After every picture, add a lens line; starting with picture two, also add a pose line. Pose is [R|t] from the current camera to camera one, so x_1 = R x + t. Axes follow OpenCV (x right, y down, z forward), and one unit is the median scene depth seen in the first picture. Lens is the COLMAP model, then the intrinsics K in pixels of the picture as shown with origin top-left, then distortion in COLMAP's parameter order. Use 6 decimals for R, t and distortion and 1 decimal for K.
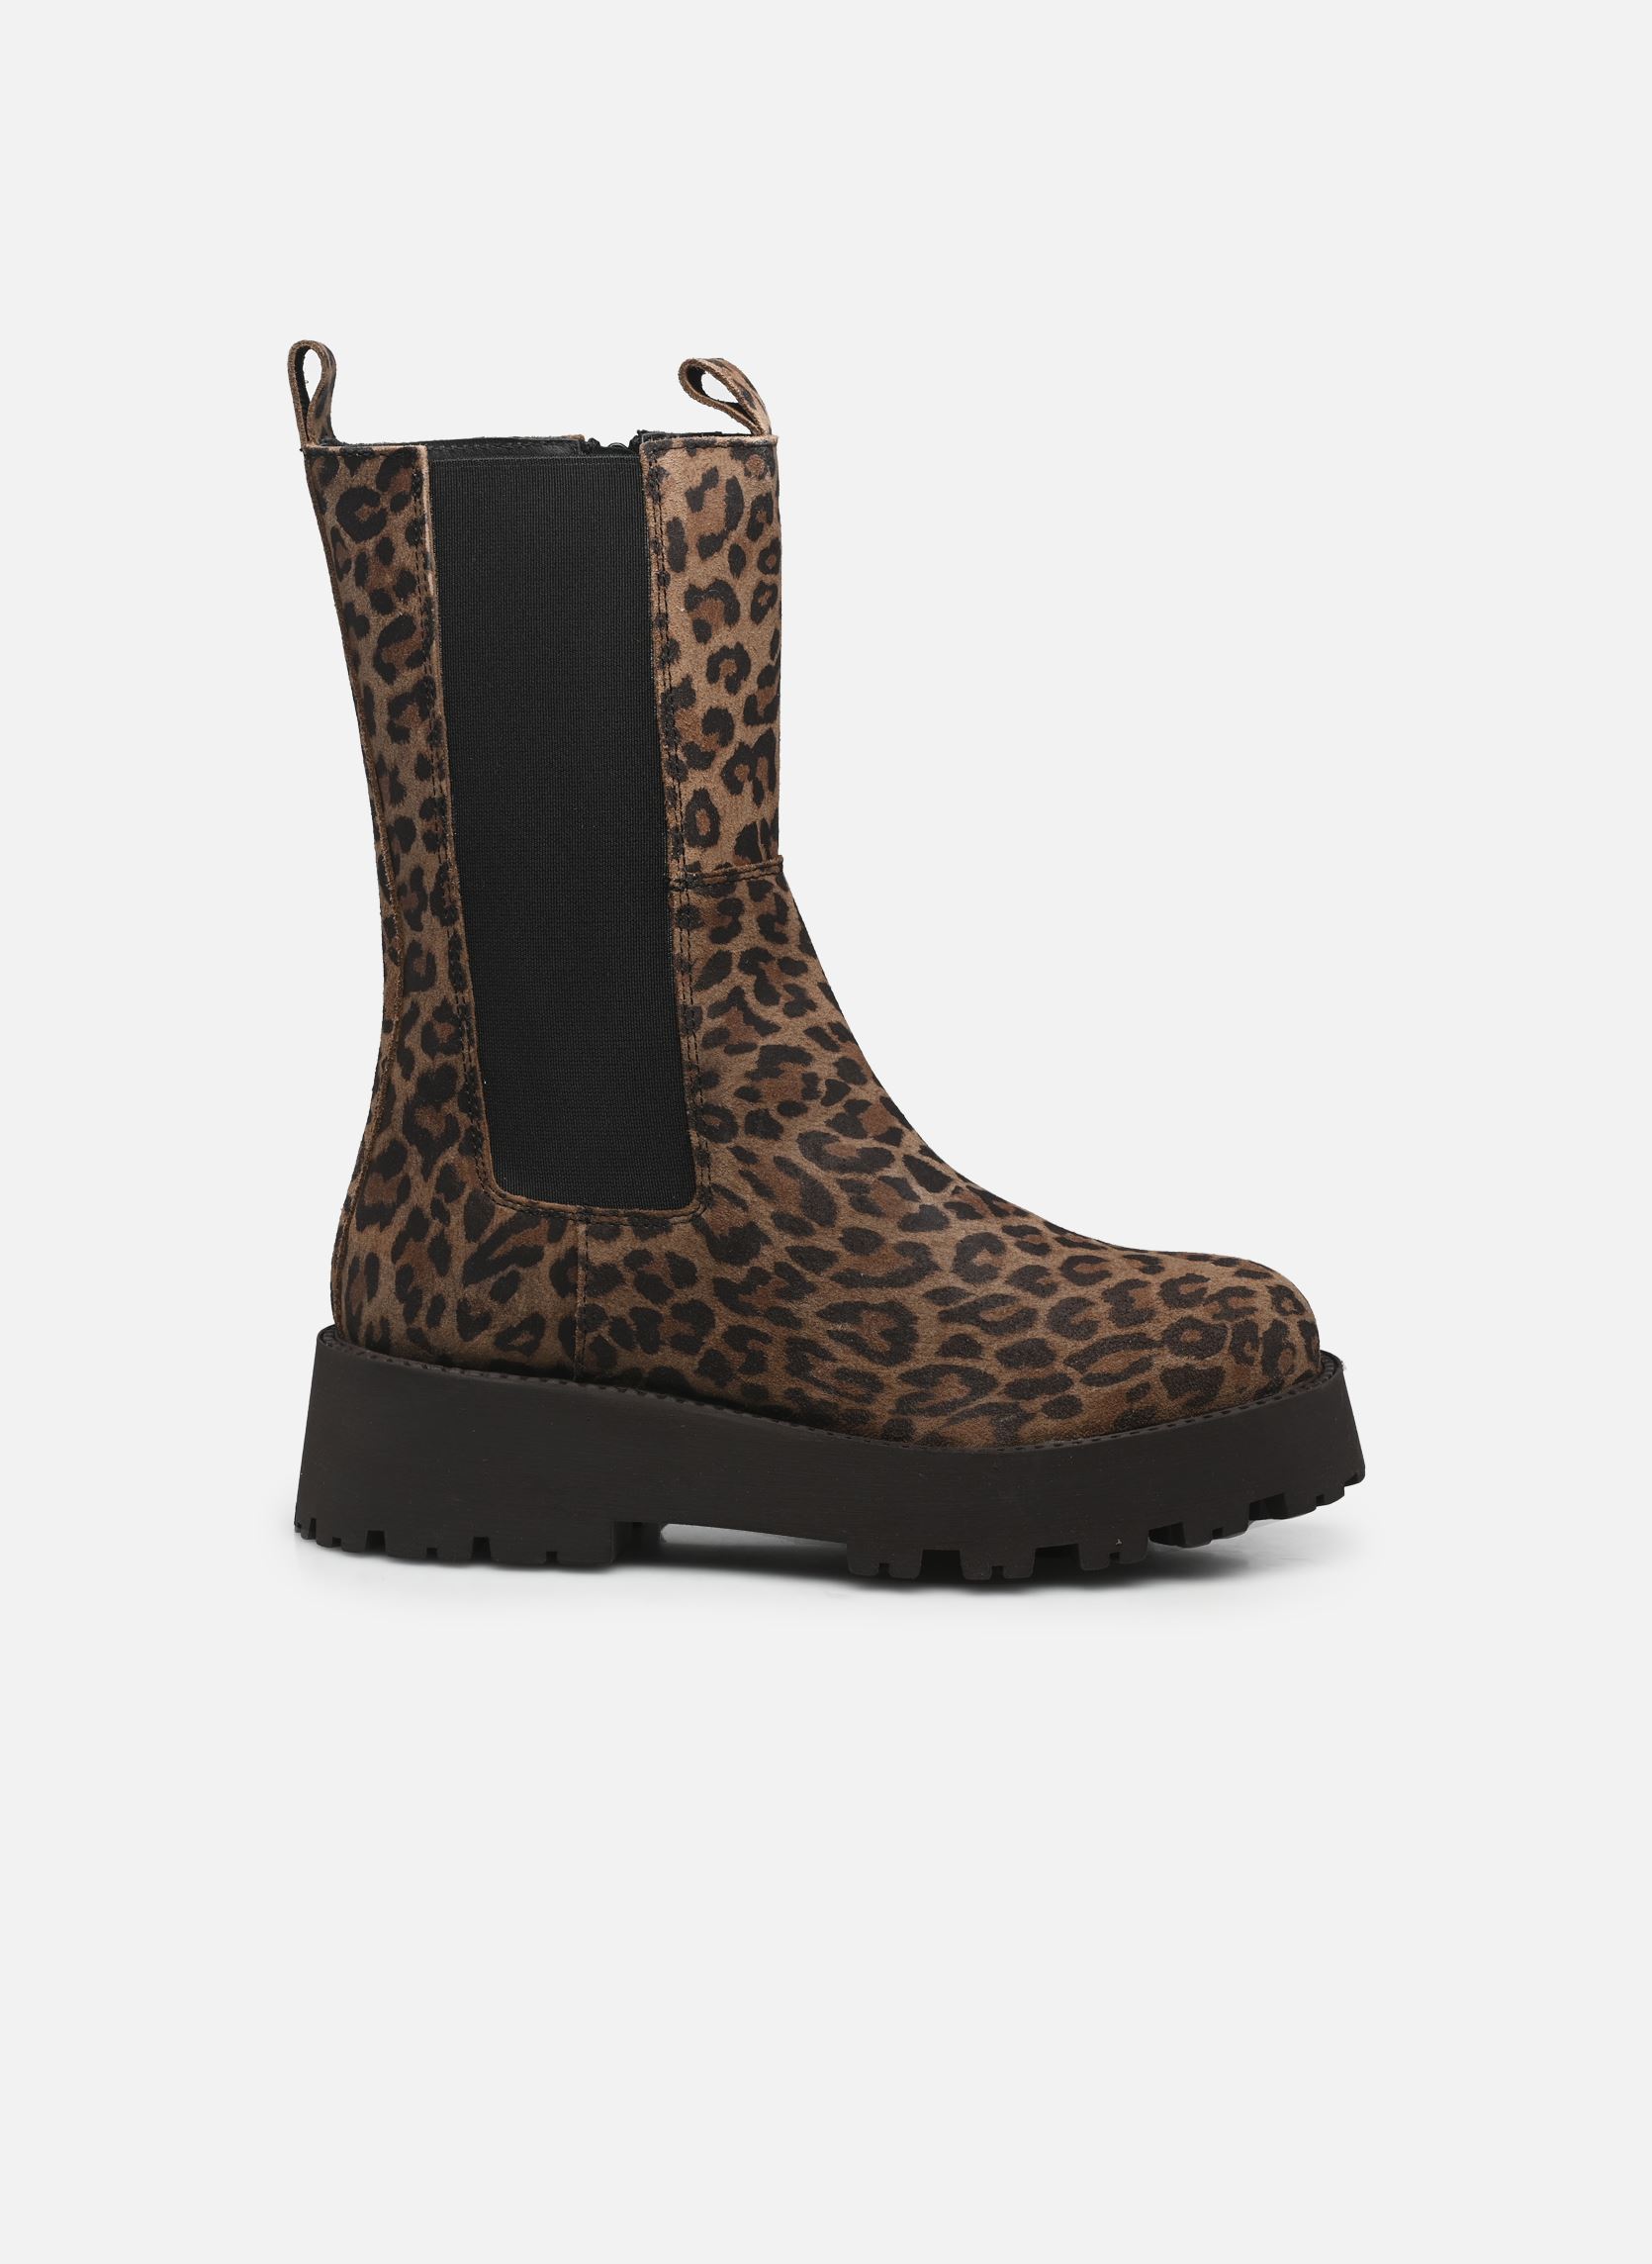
lens RADIAL K [[6521.6, 0, 826.0], [0, 6521.6, 1132.0], [0, 0, 1]] dist [-0.025339, -0.123798]
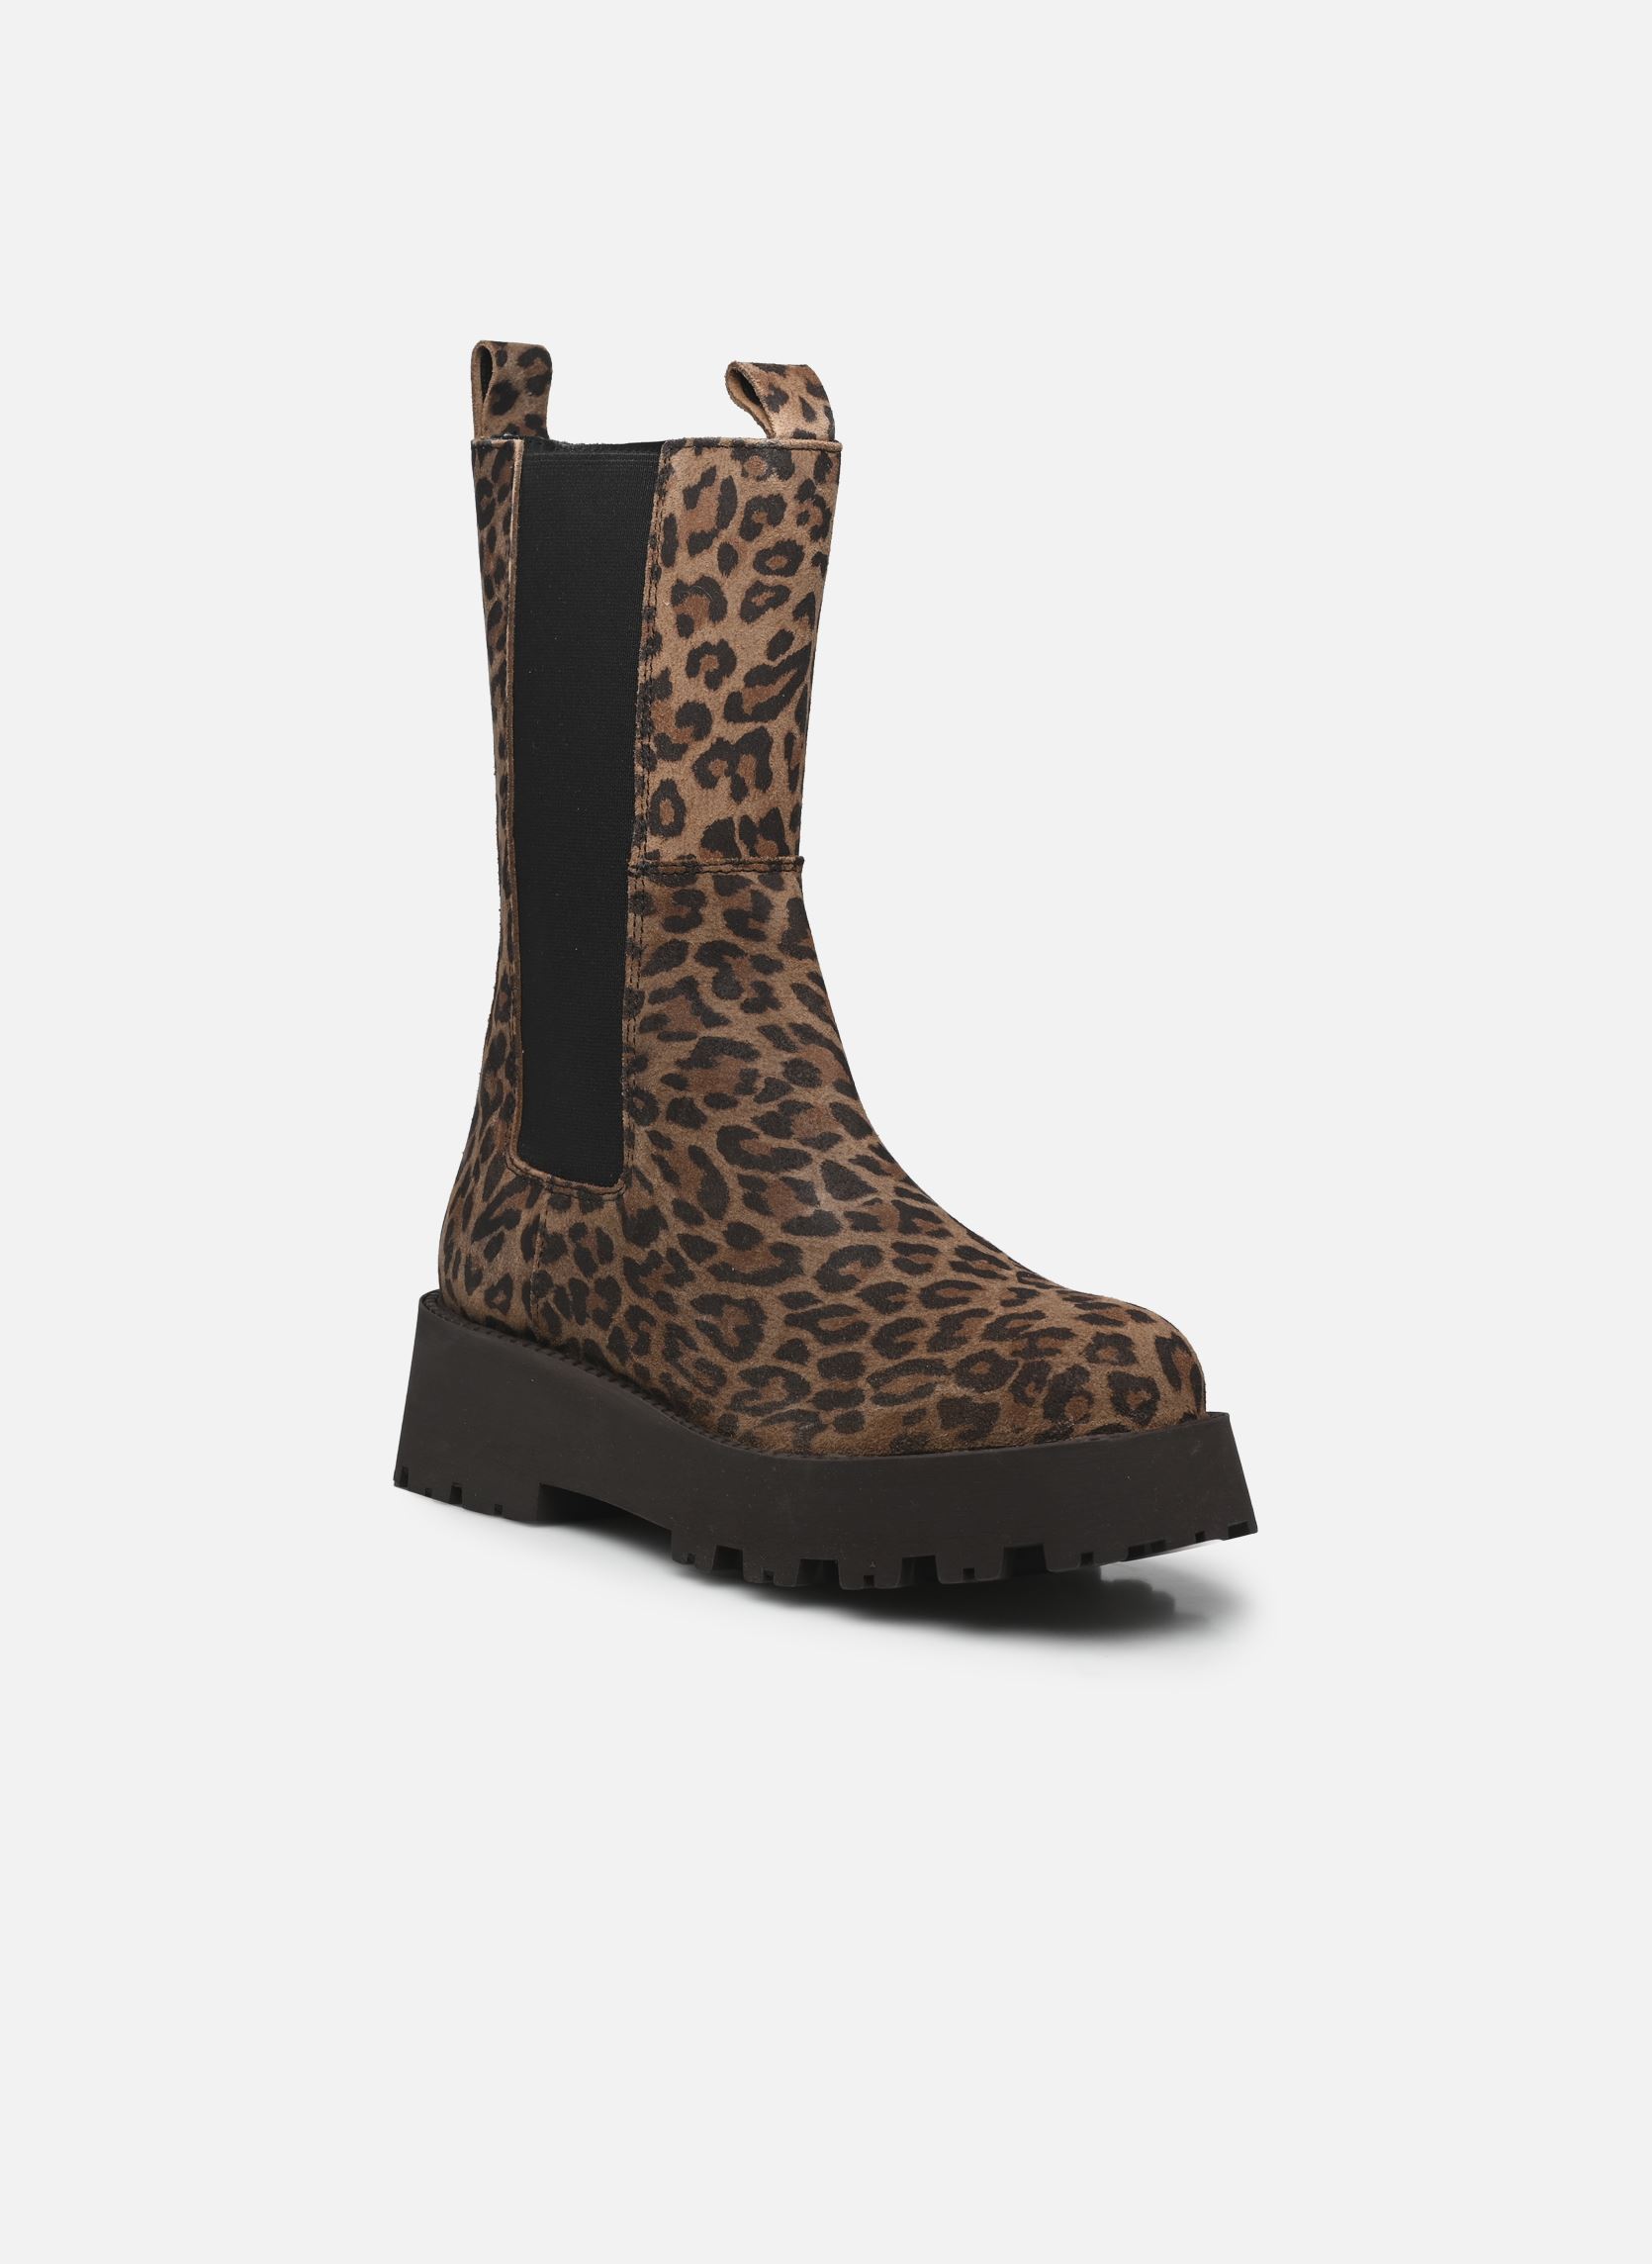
lens RADIAL K [[6521.6, 0, 826.0], [0, 6521.6, 1132.0], [0, 0, 1]] dist [-0.025339, -0.123798]
pose [[0.749874, 0.092290, -0.655112, 0.672440], [-0.116750, 0.993142, 0.006273, -0.007106], [0.651198, 0.071780, 0.755506, 0.248581]]
